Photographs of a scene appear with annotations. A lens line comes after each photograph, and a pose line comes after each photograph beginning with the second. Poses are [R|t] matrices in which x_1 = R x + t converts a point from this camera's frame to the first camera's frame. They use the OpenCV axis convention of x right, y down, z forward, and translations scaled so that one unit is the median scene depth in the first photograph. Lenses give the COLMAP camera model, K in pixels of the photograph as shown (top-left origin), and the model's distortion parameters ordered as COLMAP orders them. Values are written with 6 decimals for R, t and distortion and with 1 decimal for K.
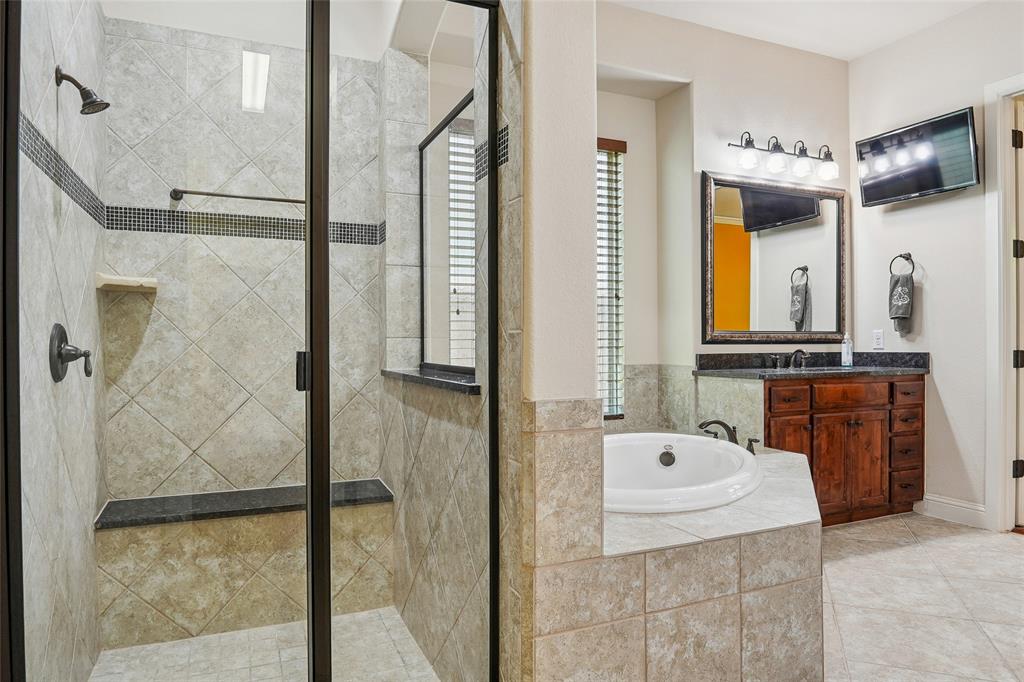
lens RADIAL K [[645.0, 0, 511.6], [0, 645.0, 339.4], [0, 0, 1]] dist [-0.028715, 0.000420]
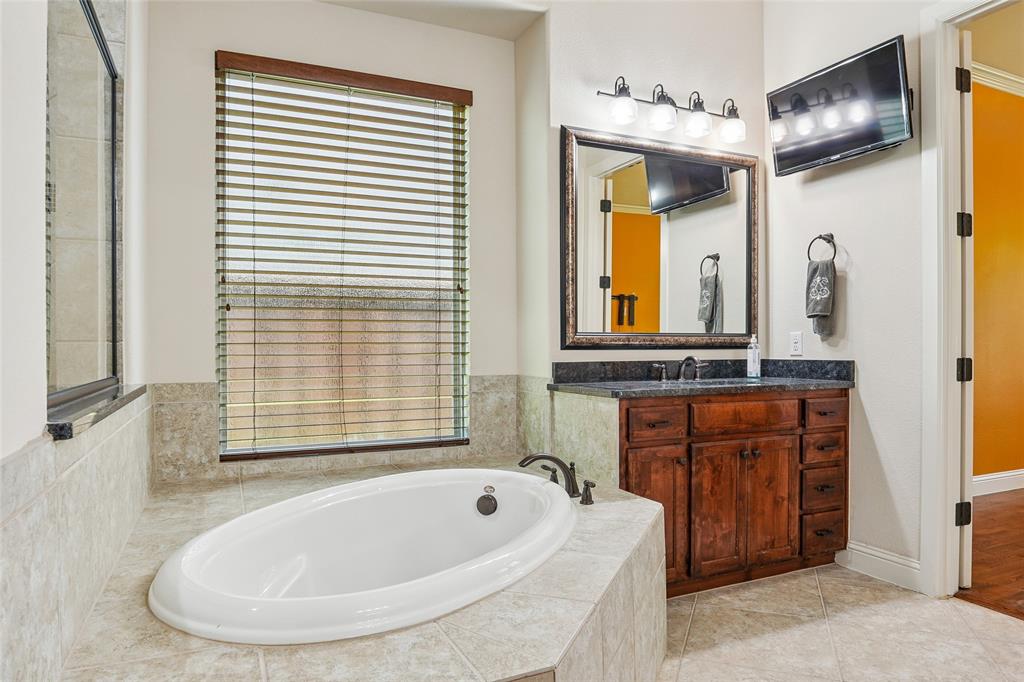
lens RADIAL K [[645.0, 0, 513.0], [0, 645.0, 345.2], [0, 0, 1]] dist [-0.028715, 0.000420]
pose [[0.999844, 0.000421, 0.017667, 0.224026], [-0.000487, 0.999993, 0.003688, -0.000863], [-0.017665, -0.003696, 0.999837, 0.225045]]
